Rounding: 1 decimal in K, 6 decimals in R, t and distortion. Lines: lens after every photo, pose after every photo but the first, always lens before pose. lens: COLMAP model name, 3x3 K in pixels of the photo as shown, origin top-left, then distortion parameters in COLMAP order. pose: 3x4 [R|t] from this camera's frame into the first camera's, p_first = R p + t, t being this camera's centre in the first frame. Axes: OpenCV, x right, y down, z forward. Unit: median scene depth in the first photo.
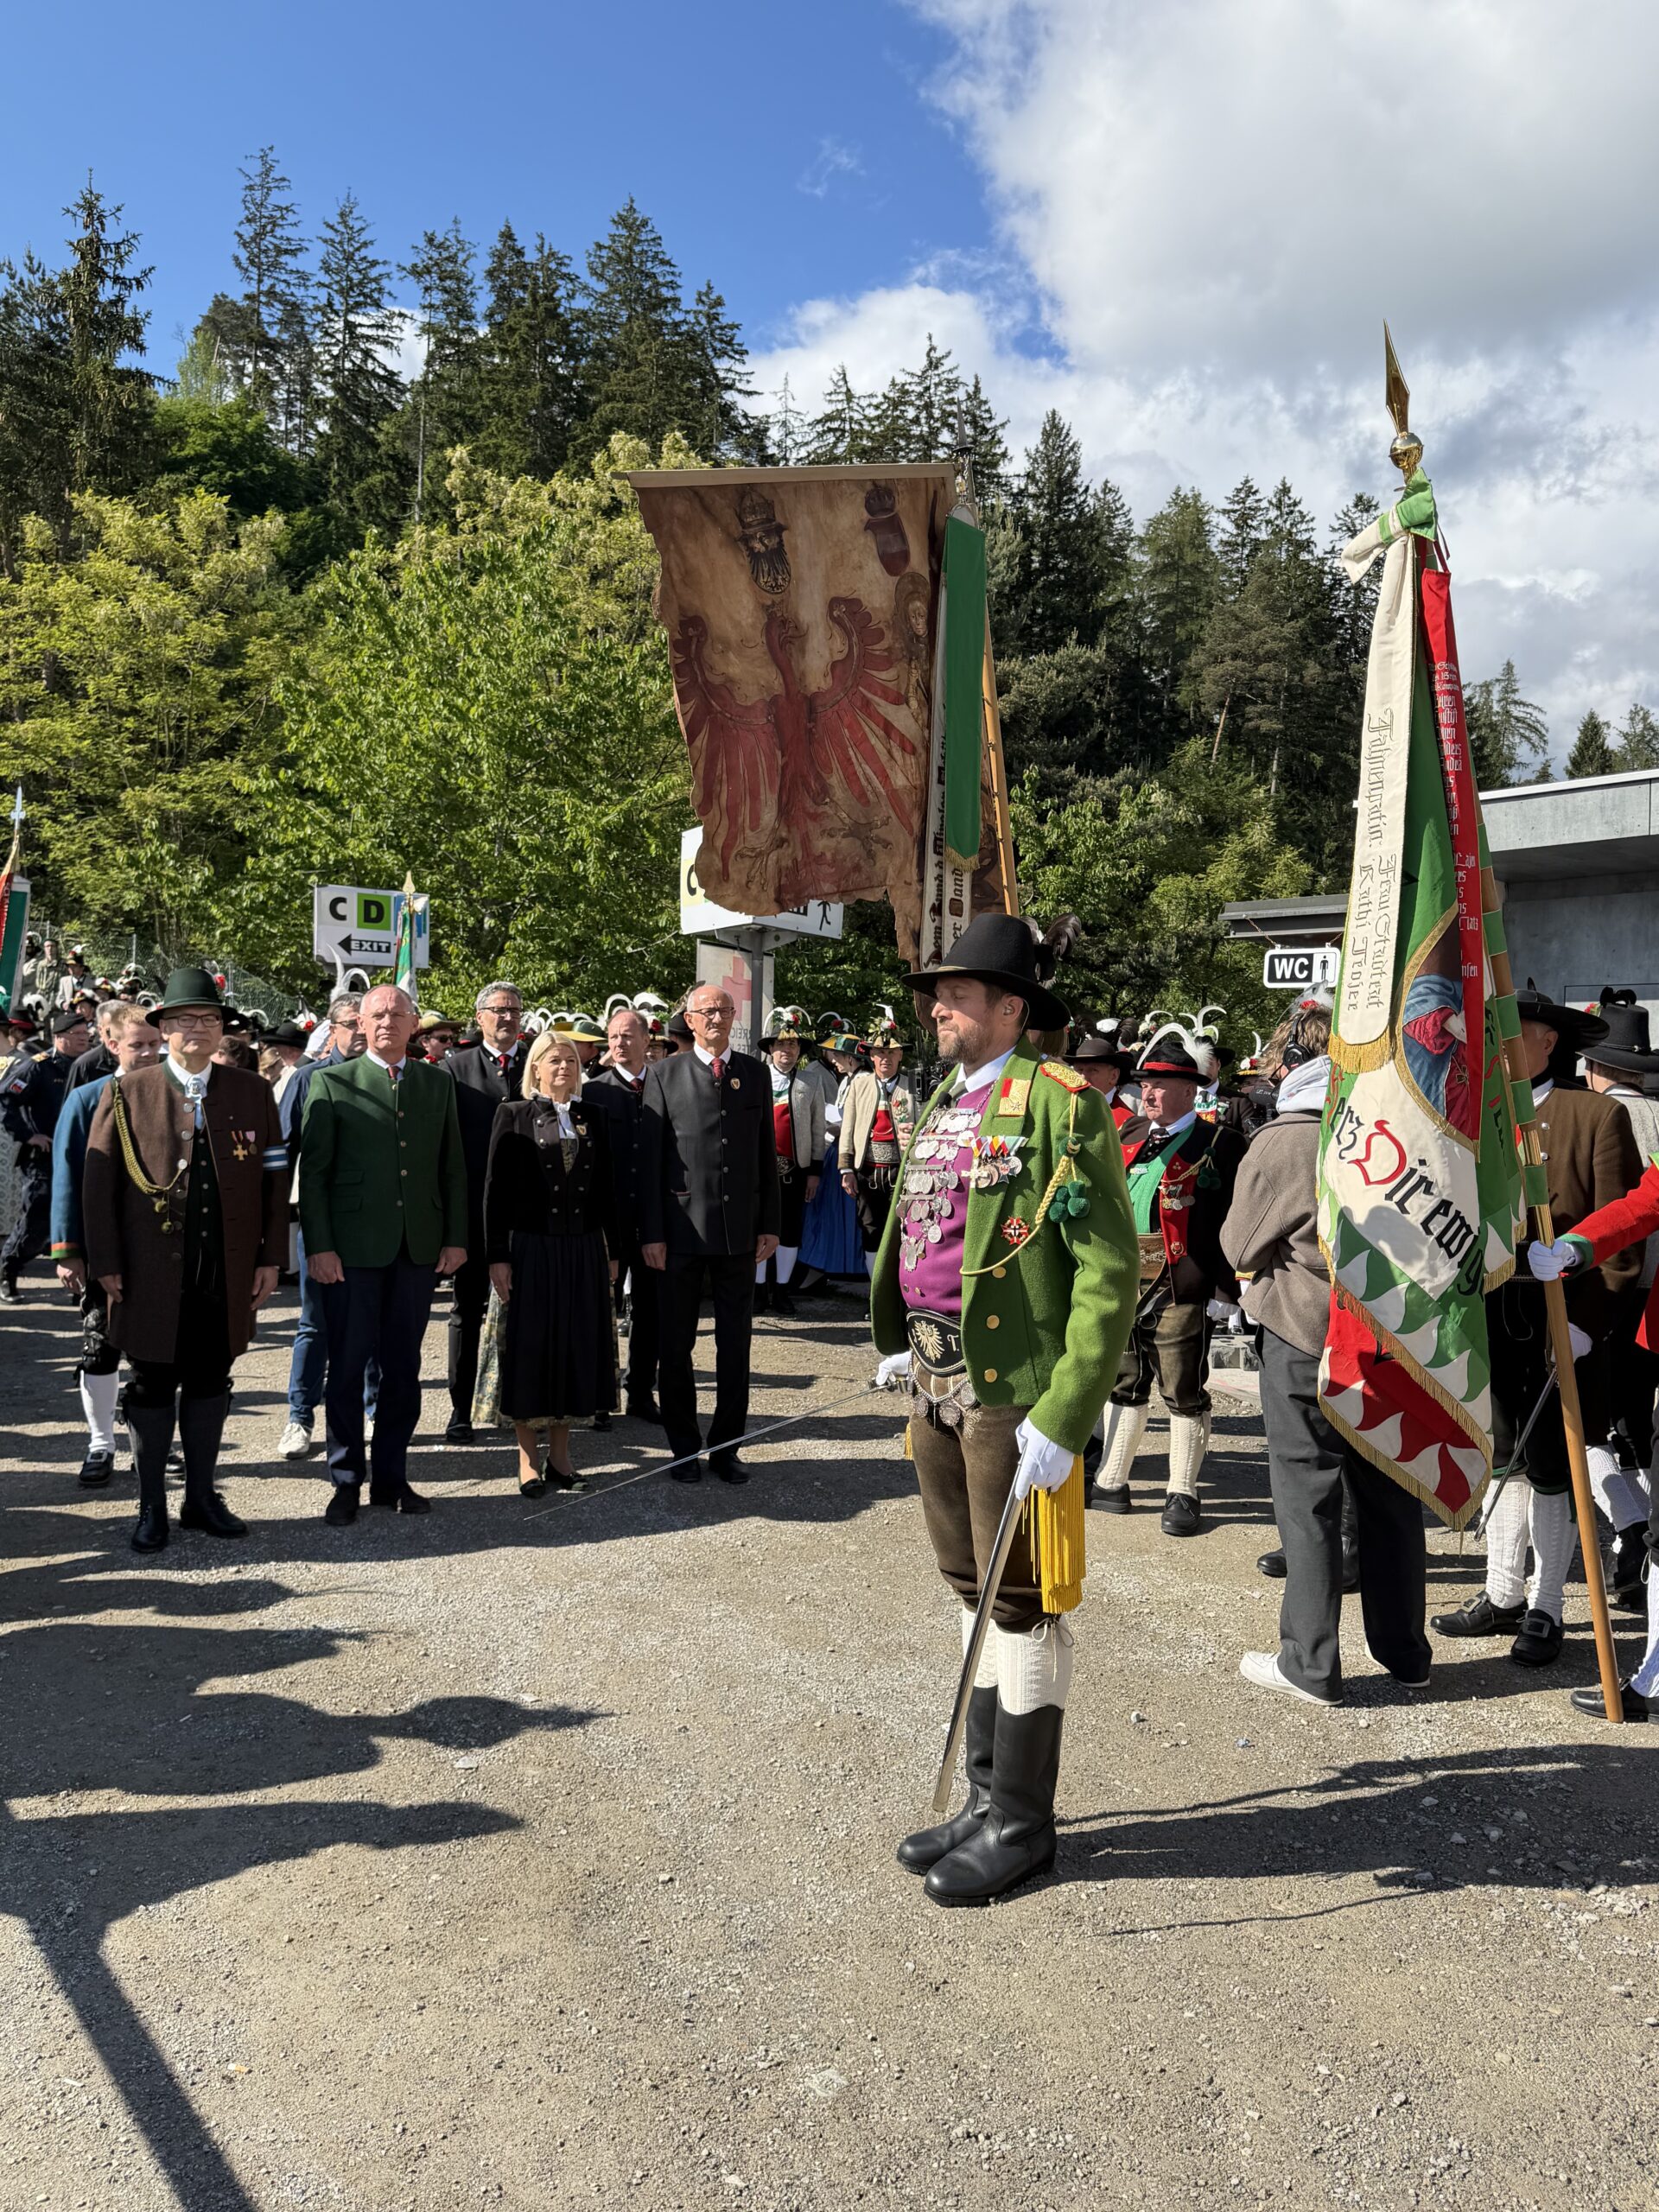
lens RADIAL K [[1645.1, 0, 823.3], [0, 1645.1, 1086.3], [0, 0, 1]] dist [0.059216, -0.097668]
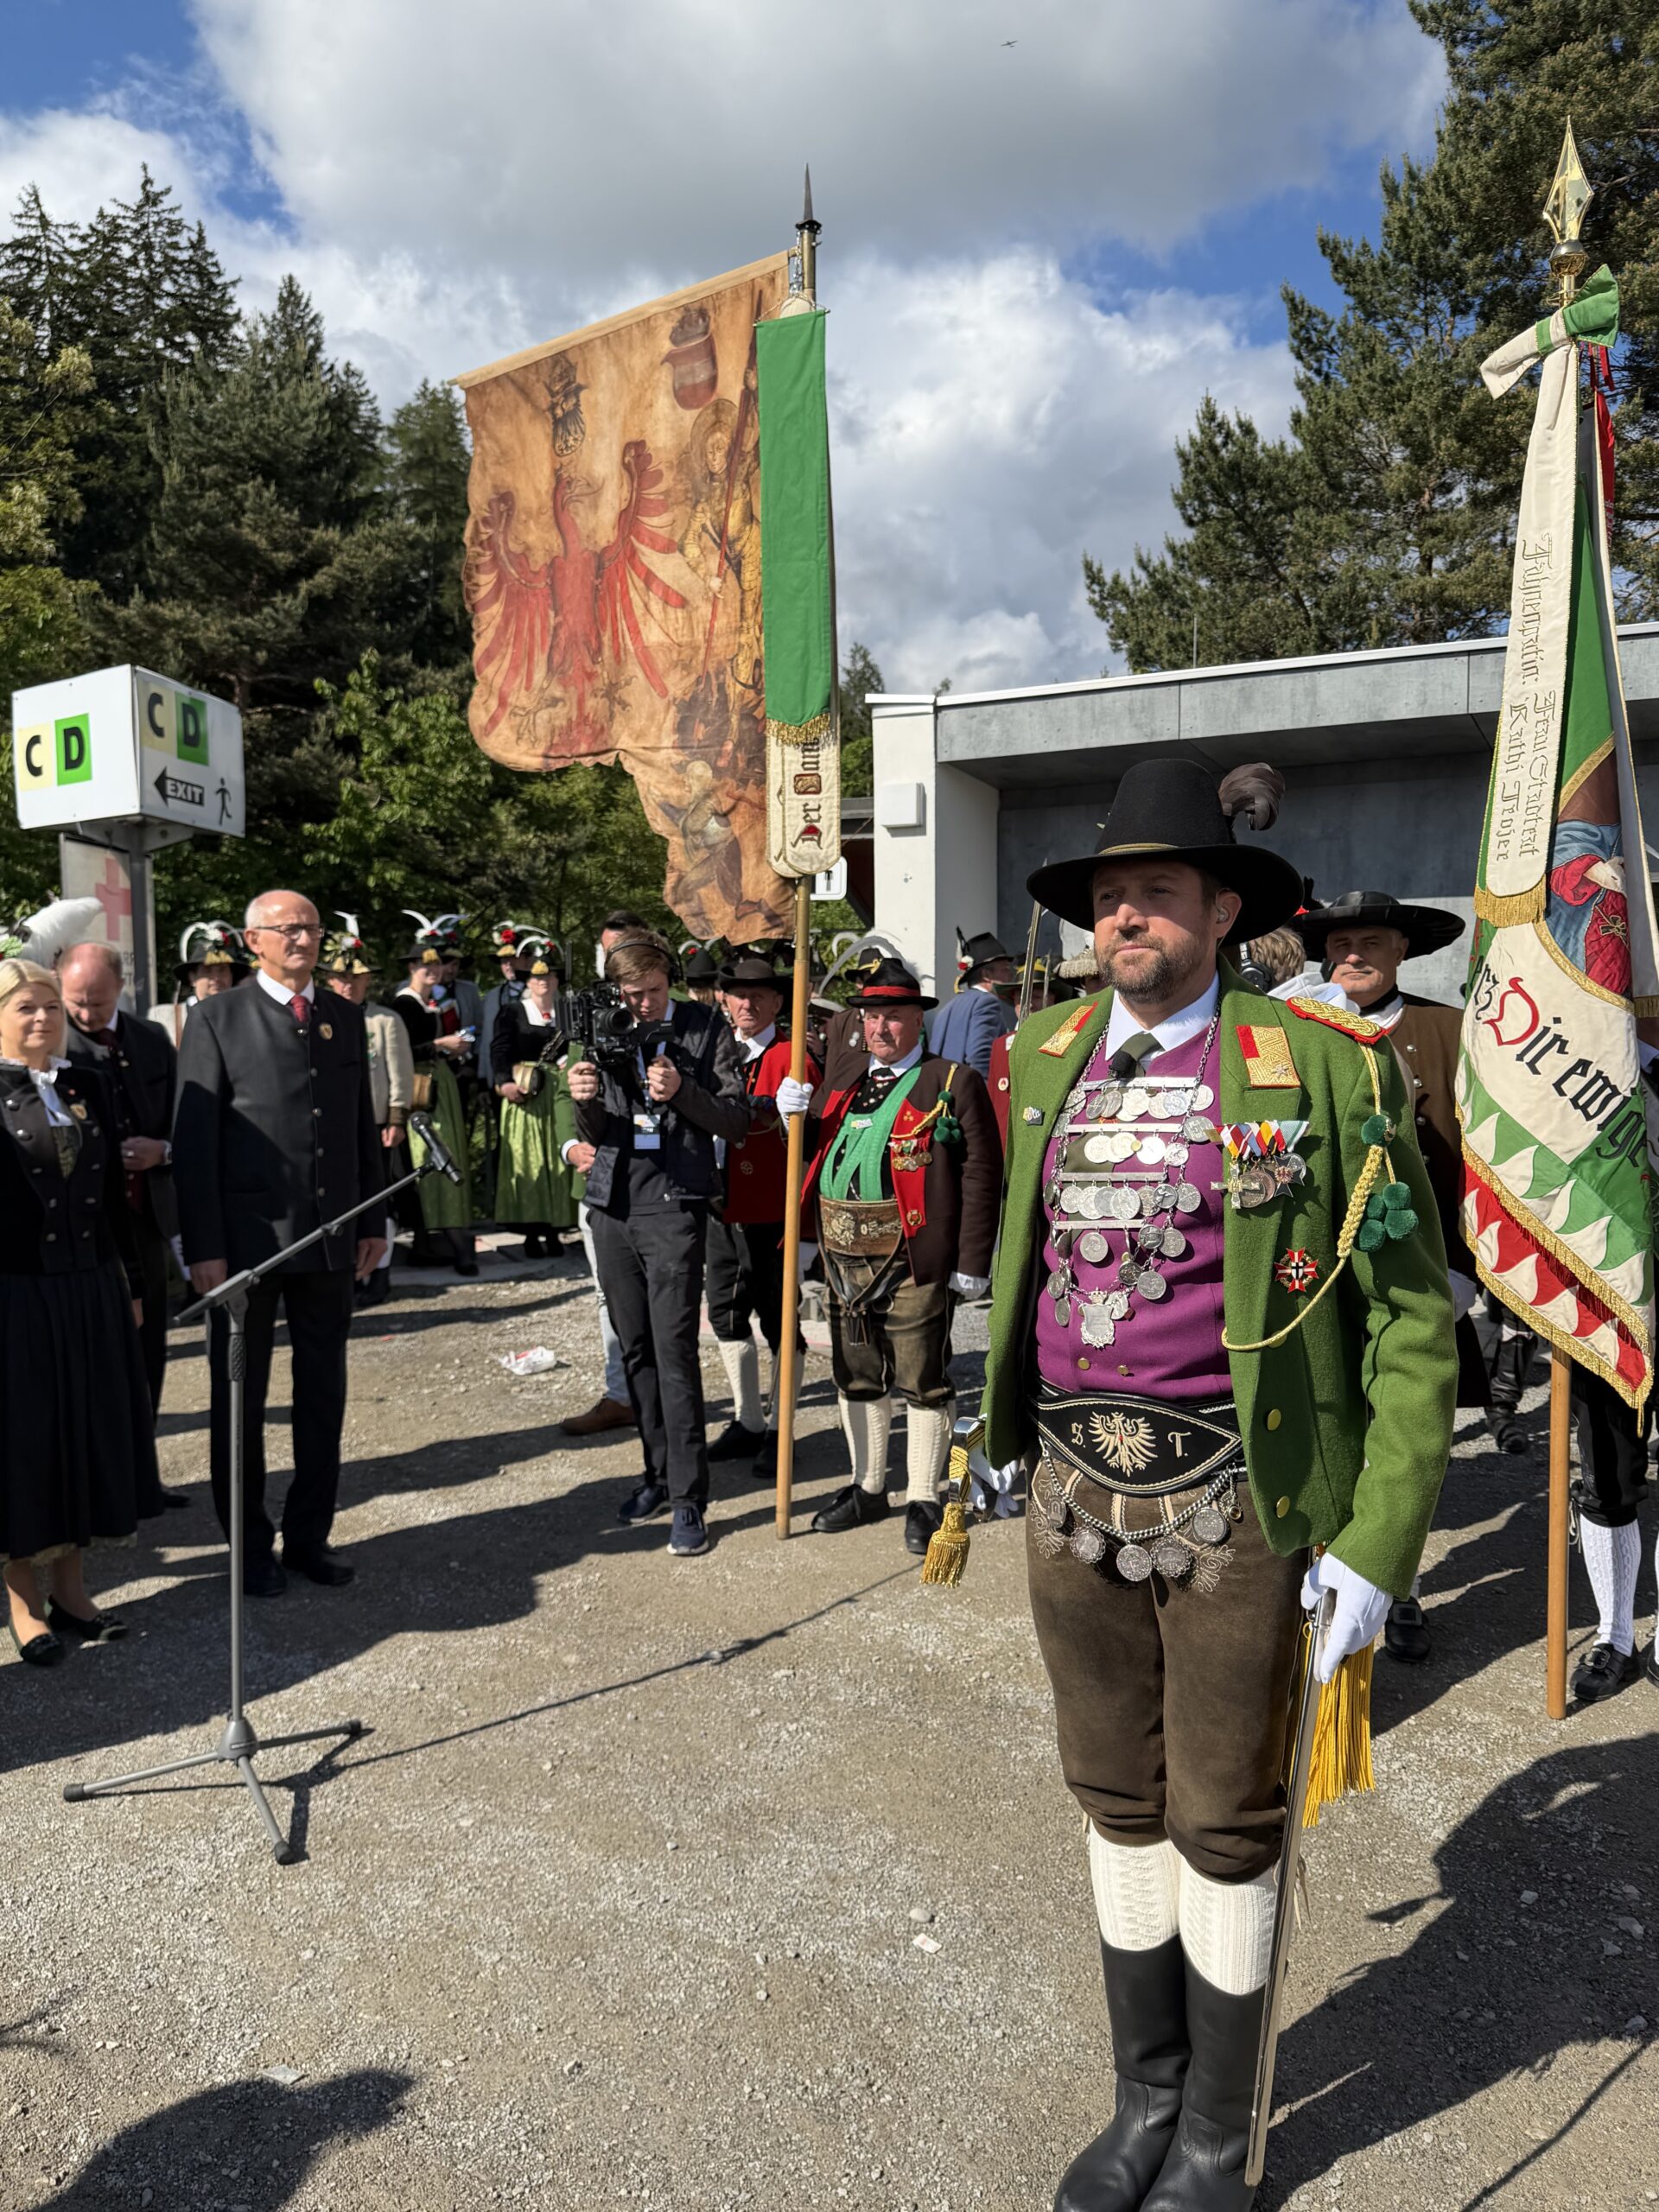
lens RADIAL K [[1665.9, 0, 818.9], [0, 1665.9, 1106.2], [0, 0, 1]] dist [0.014614, -0.011620]
pose [[0.907551, -0.054465, 0.416394, -0.009327], [0.029184, 0.997336, 0.066847, -0.000659], [-0.418926, -0.048515, 0.906724, 0.015686]]
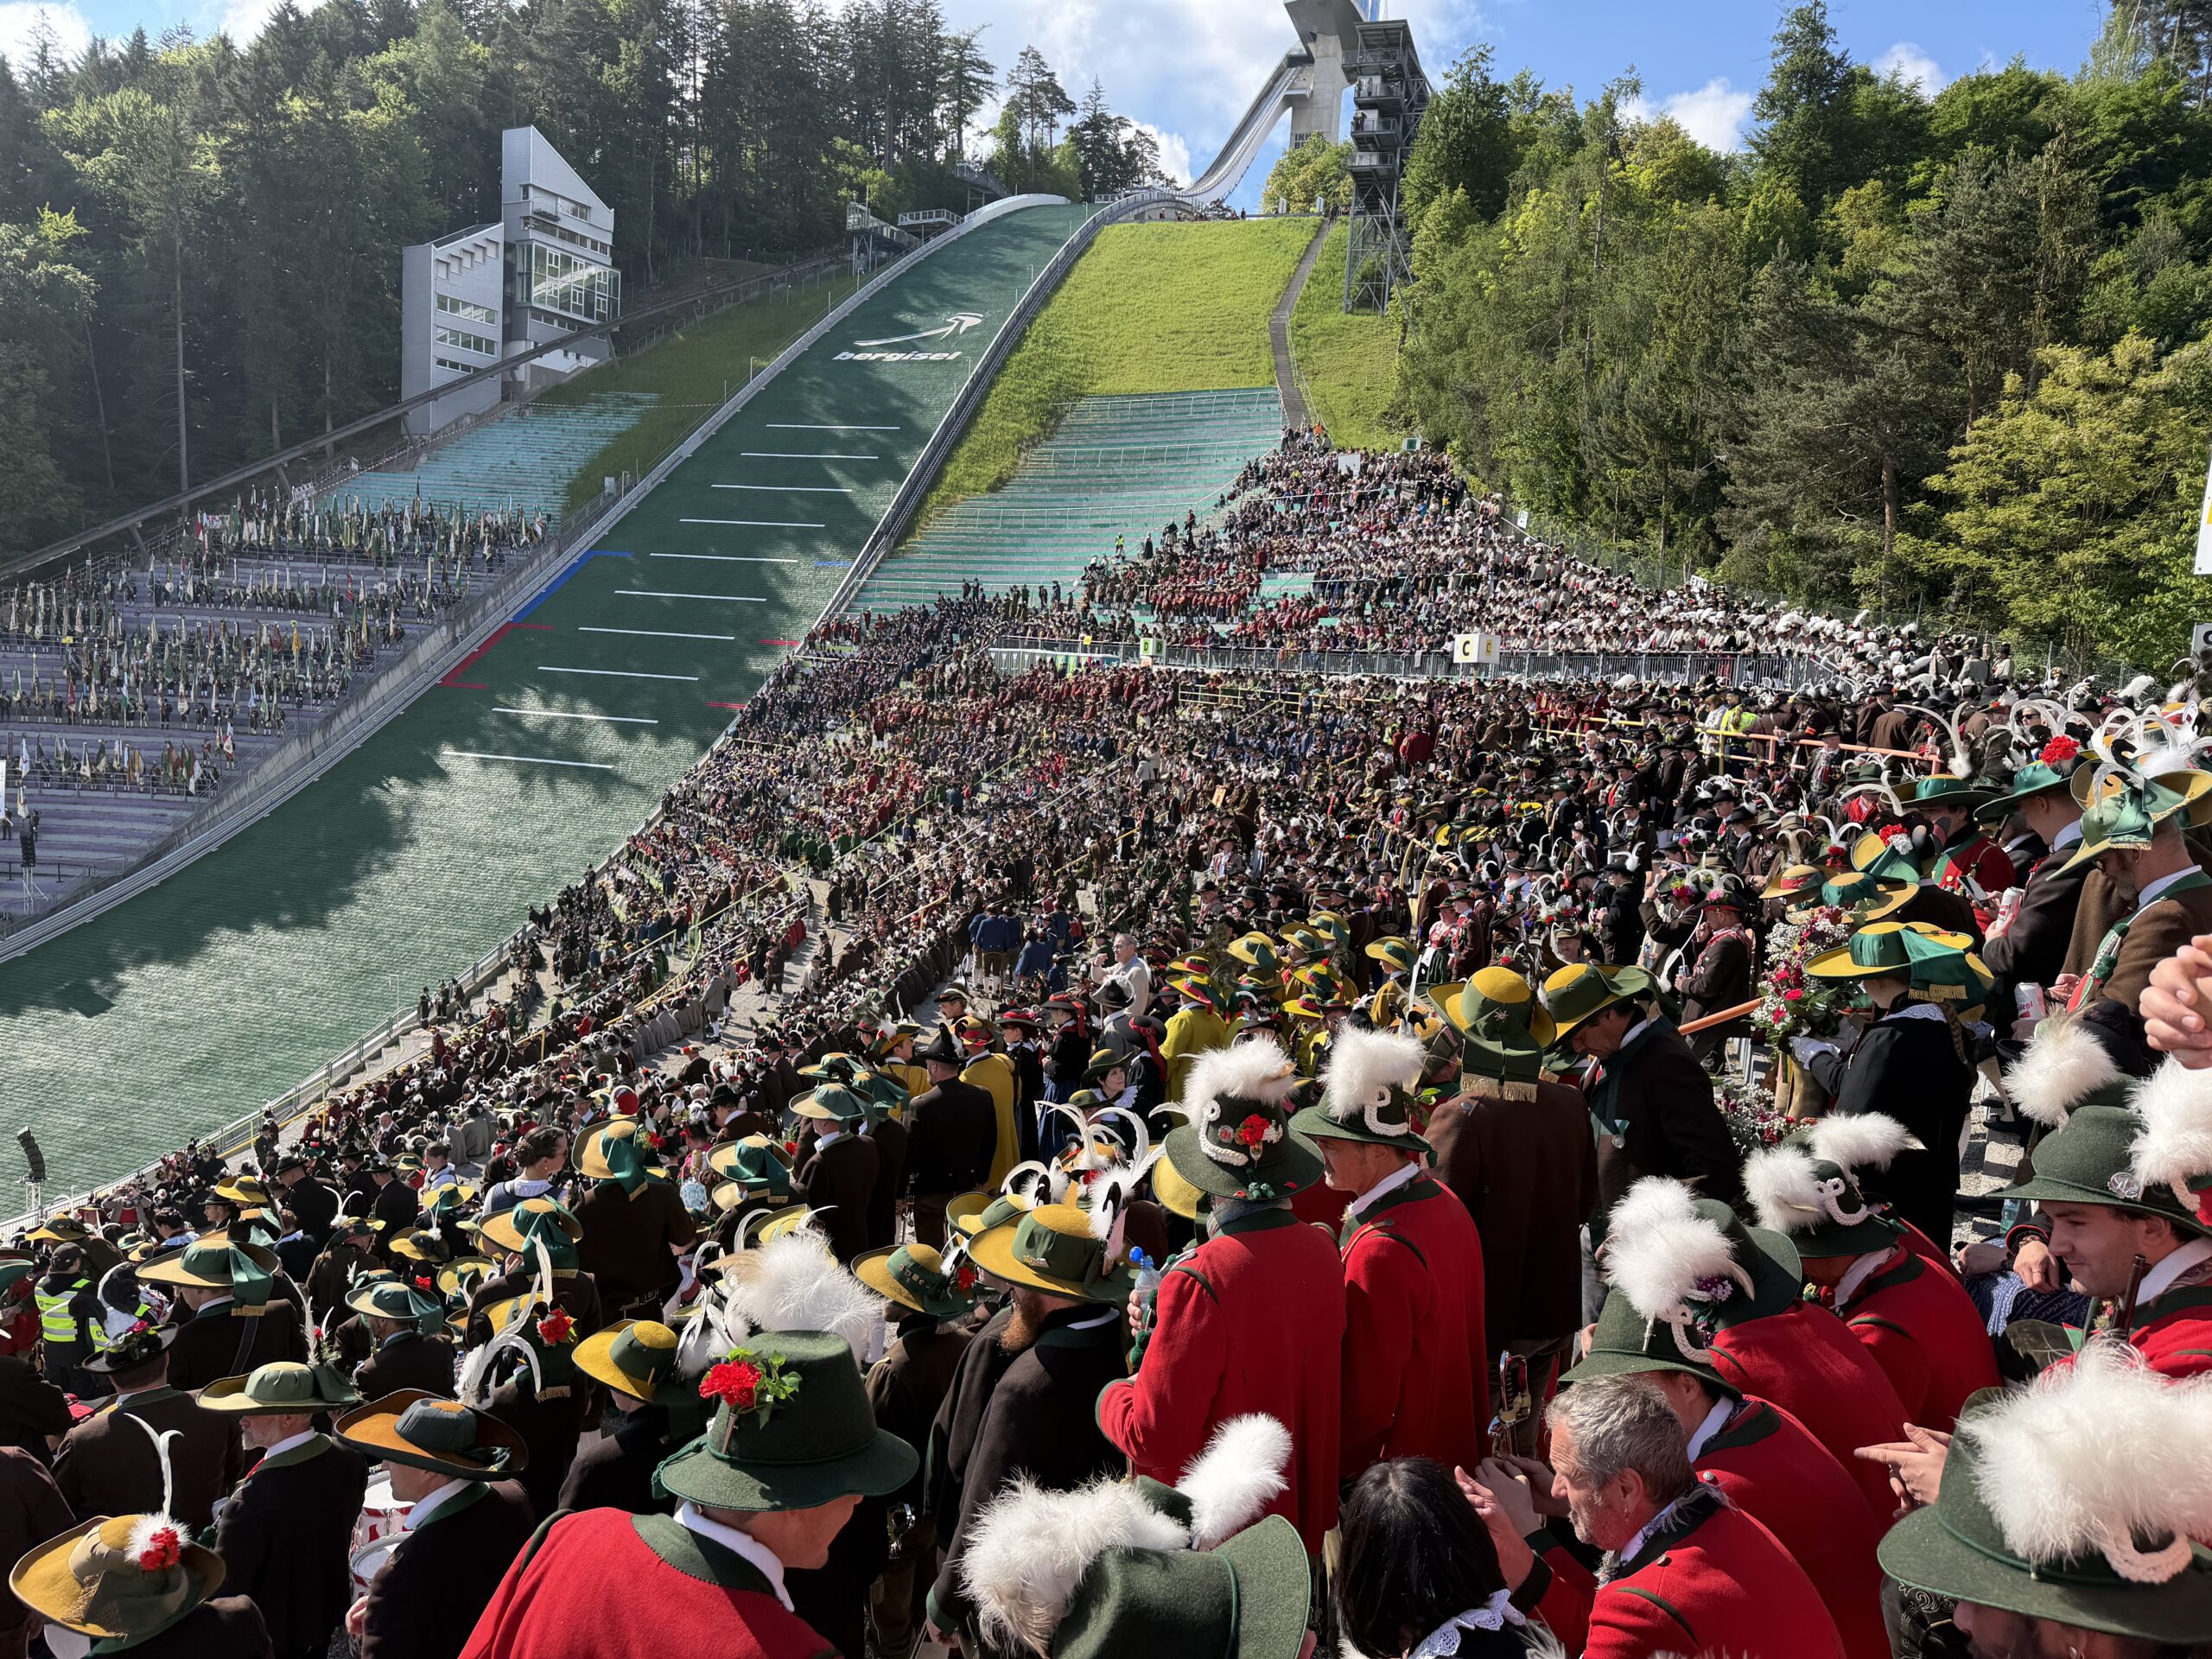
lens RADIAL K [[1544.9, 0, 1110.8], [0, 1544.9, 841.6], [0, 0, 1]] dist [0.008166, -0.010462]
pose [[0.625651, 0.105899, -0.772881, 0.035943], [-0.056322, 0.994289, 0.090644, 0.002356], [0.778067, -0.013181, 0.628043, -0.126429]]
